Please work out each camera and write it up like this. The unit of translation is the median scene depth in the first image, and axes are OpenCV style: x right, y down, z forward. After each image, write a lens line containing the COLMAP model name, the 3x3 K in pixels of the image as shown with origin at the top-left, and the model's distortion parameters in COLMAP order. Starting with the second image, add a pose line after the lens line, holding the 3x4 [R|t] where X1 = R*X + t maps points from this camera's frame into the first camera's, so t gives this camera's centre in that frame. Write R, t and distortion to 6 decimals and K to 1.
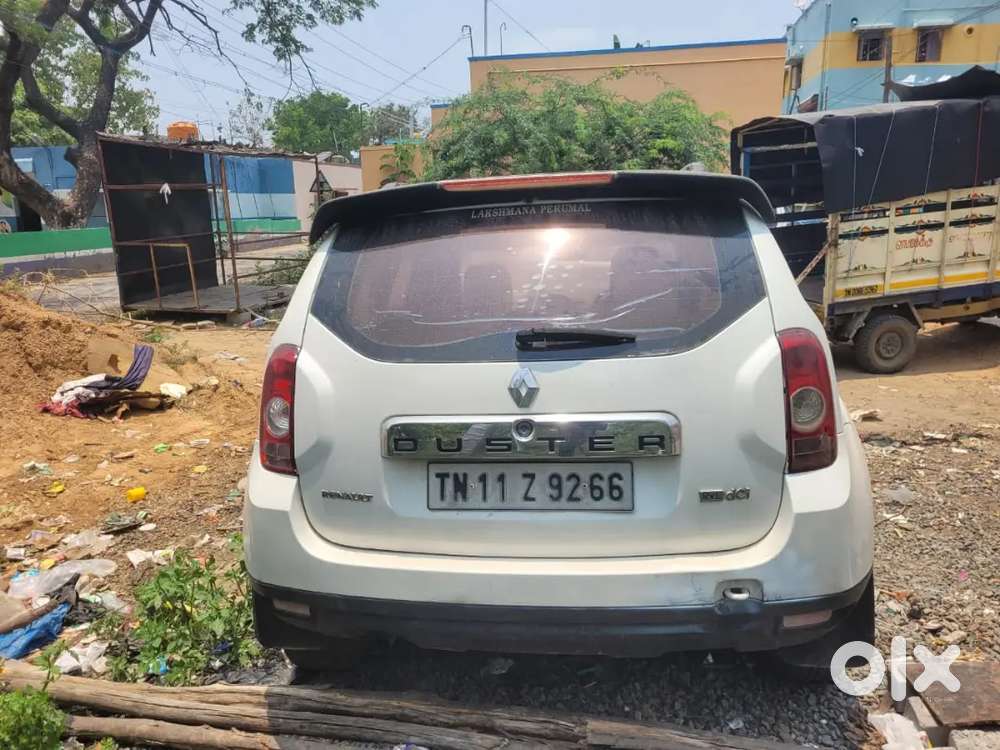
lens RADIAL K [[733.1, 0, 498.6], [0, 733.1, 374.2], [0, 0, 1]] dist [0.049513, -0.051169]
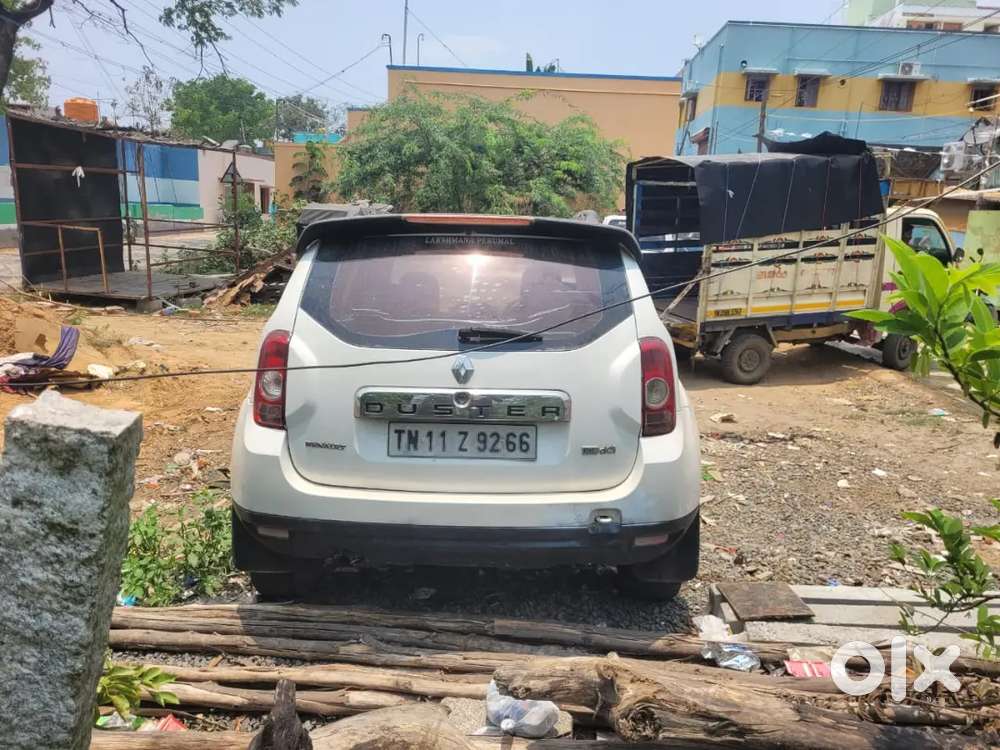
lens RADIAL K [[733.1, 0, 500.0], [0, 733.1, 375.0], [0, 0, 1]] dist [0.045857, -0.046106]
pose [[0.989304, 0.042654, 0.139490, -0.031239], [-0.042087, 0.999089, -0.007010, 0.012369], [-0.139662, 0.001064, 0.990199, -0.136232]]
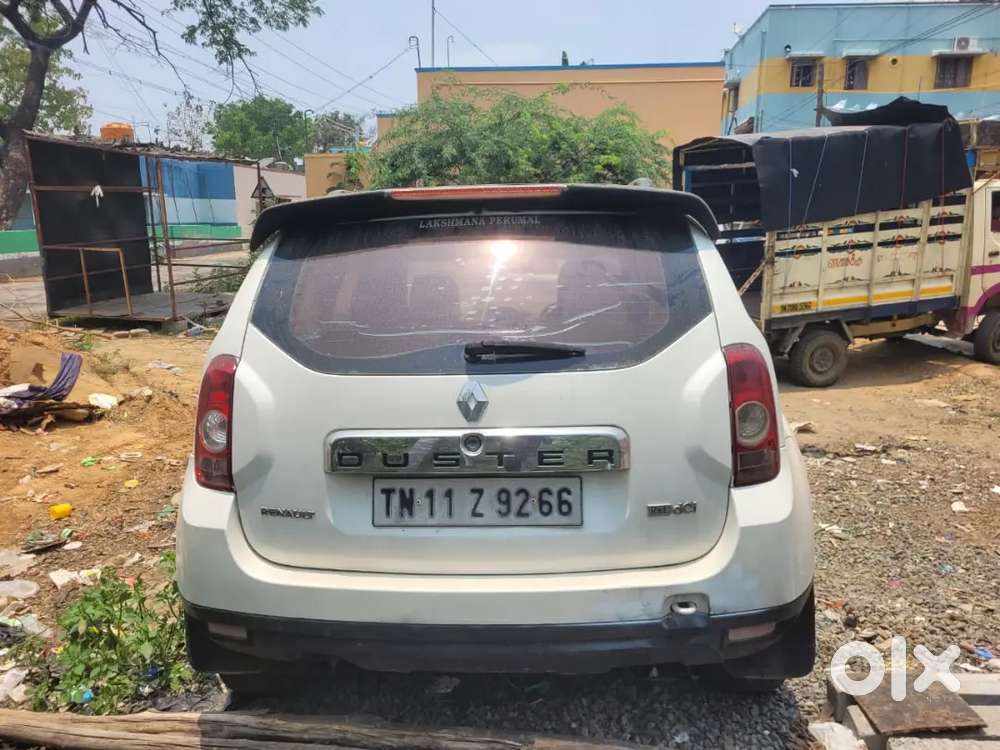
lens RADIAL K [[733.1, 0, 500.0], [0, 733.1, 375.0], [0, 0, 1]] dist [0.045857, -0.046106]
pose [[0.997058, 0.006136, 0.076410, -0.001517], [-0.005052, 0.999884, -0.014366, -0.000981], [-0.076489, 0.013938, 0.996973, 0.006110]]
